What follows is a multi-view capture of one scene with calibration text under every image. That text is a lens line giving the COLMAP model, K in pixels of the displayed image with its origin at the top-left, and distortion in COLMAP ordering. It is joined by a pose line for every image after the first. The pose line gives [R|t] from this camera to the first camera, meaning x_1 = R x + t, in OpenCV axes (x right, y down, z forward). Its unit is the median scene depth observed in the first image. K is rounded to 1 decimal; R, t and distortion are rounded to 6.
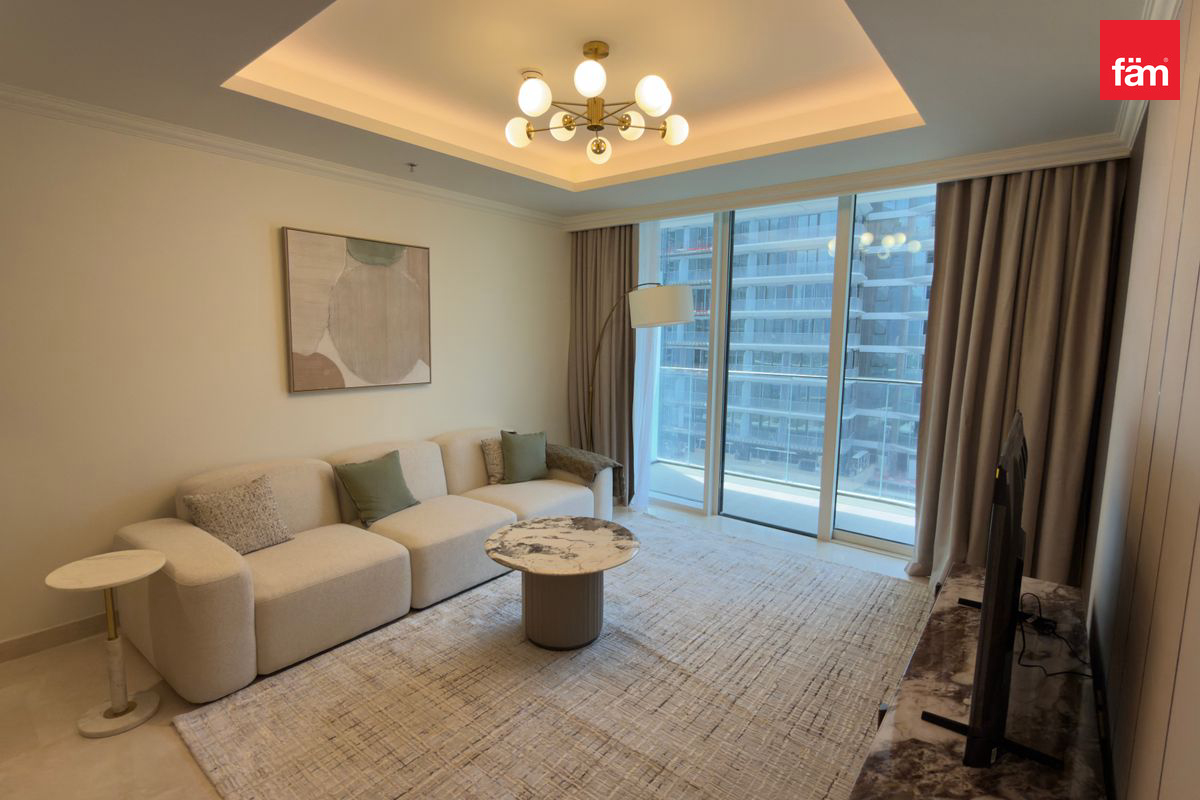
lens RADIAL K [[567.8, 0, 599.7], [0, 567.8, 399.6], [0, 0, 1]] dist [-0.000751, 0.001087]
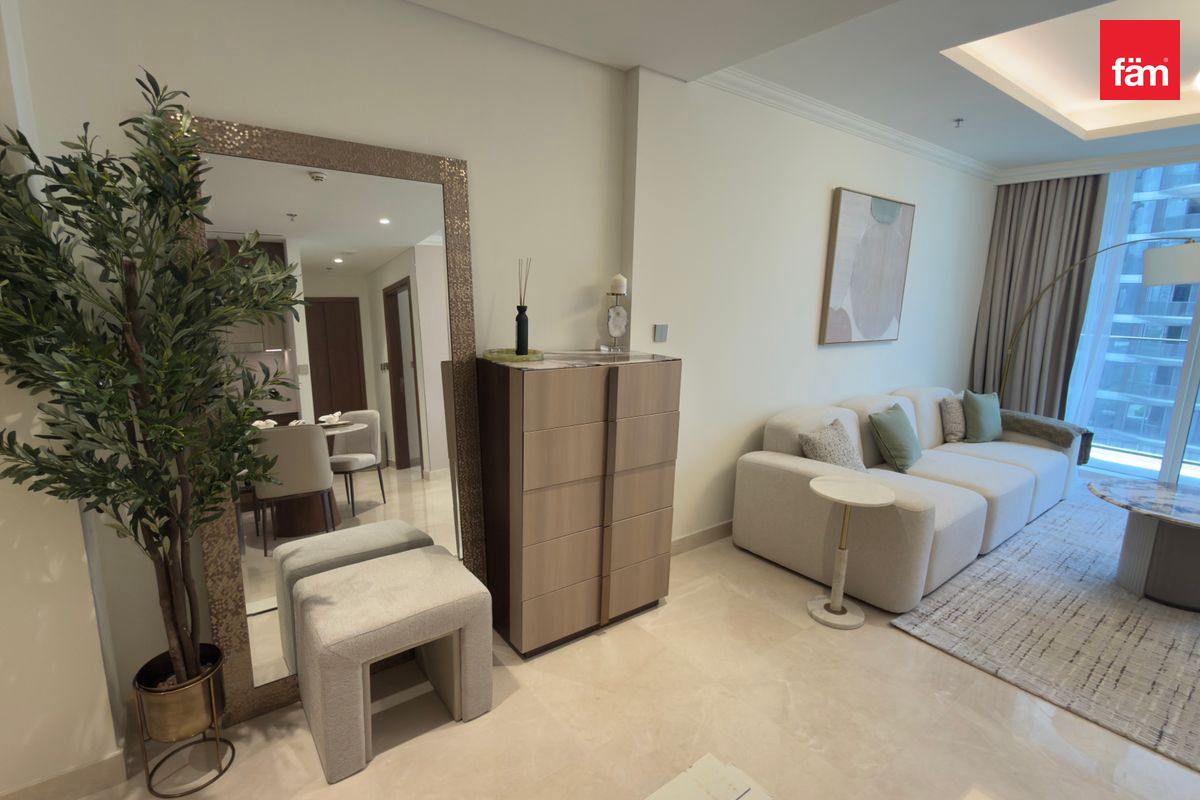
lens RADIAL K [[567.8, 0, 599.7], [0, 567.8, 399.6], [0, 0, 1]] dist [-0.000751, 0.001087]
pose [[0.971963, 0.054149, -0.228812, -0.728984], [-0.038830, 0.996725, 0.070931, 0.033113], [0.231904, -0.060058, 0.970883, -0.158250]]
